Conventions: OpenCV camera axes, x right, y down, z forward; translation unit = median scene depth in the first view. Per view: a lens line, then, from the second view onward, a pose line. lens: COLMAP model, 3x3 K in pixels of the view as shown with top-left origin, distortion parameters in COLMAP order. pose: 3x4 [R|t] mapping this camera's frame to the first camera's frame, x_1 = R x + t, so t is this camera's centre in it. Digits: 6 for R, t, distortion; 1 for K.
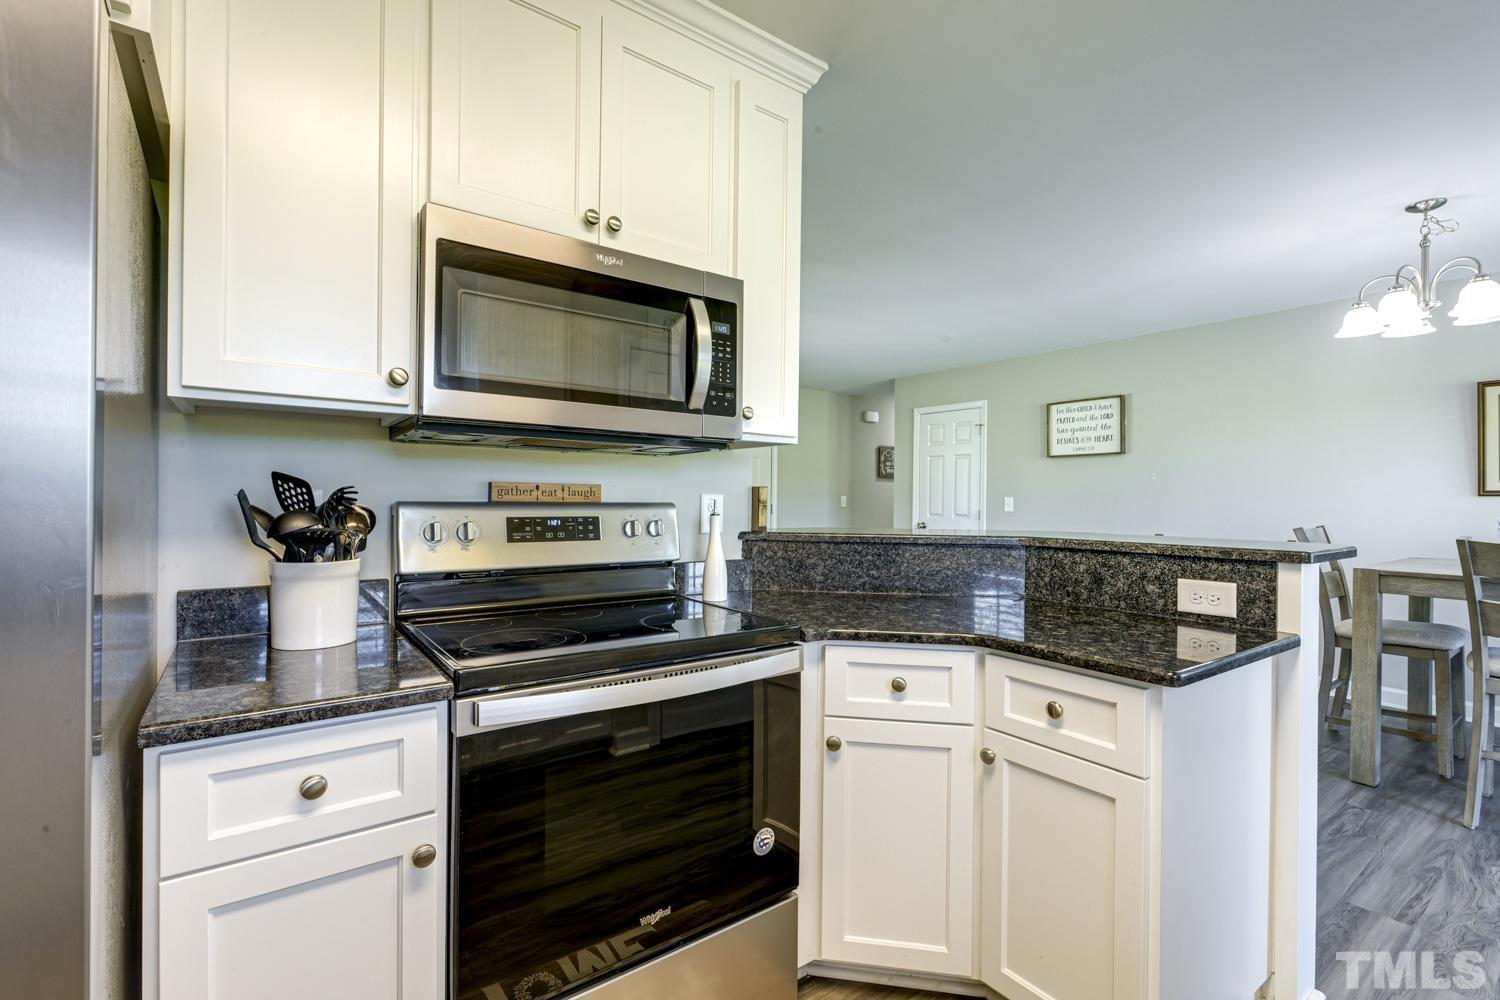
lens RADIAL K [[679.2, 0, 726.7], [0, 679.2, 503.0], [0, 0, 1]] dist [-0.003500, 0.000317]
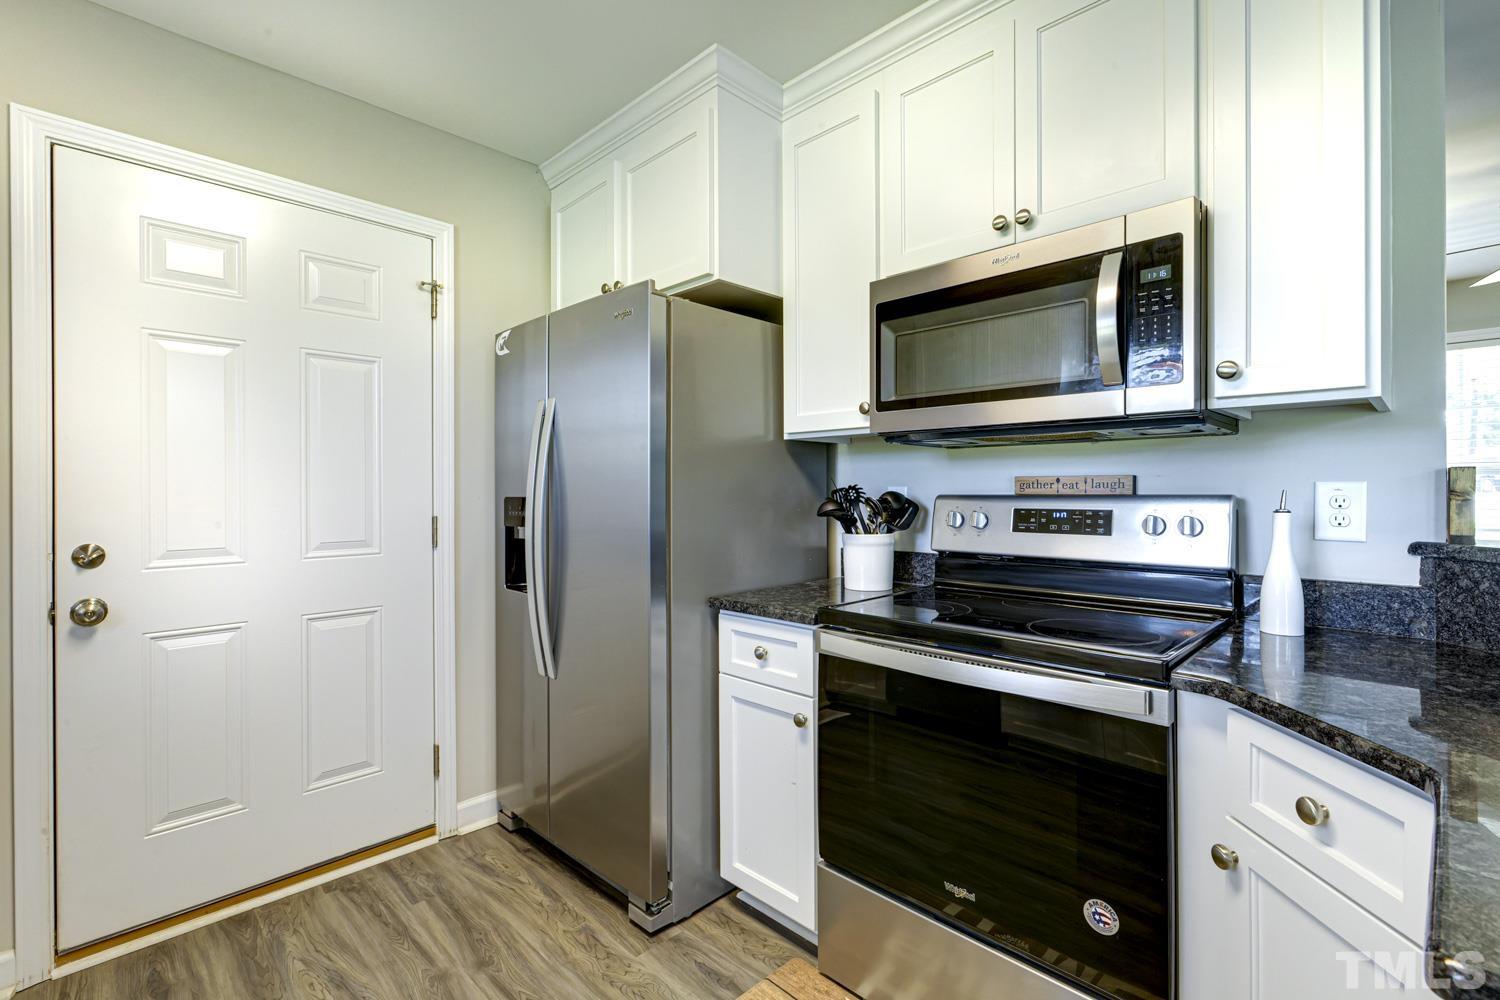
lens RADIAL K [[673.6, 0, 749.4], [0, 673.6, 490.7], [0, 0, 1]] dist [-0.006038, 0.000788]
pose [[0.154909, -0.010649, -0.987871, 0.668994], [-0.001446, 0.999938, -0.011006, 0.004566], [0.987928, 0.003133, 0.154884, 0.399148]]
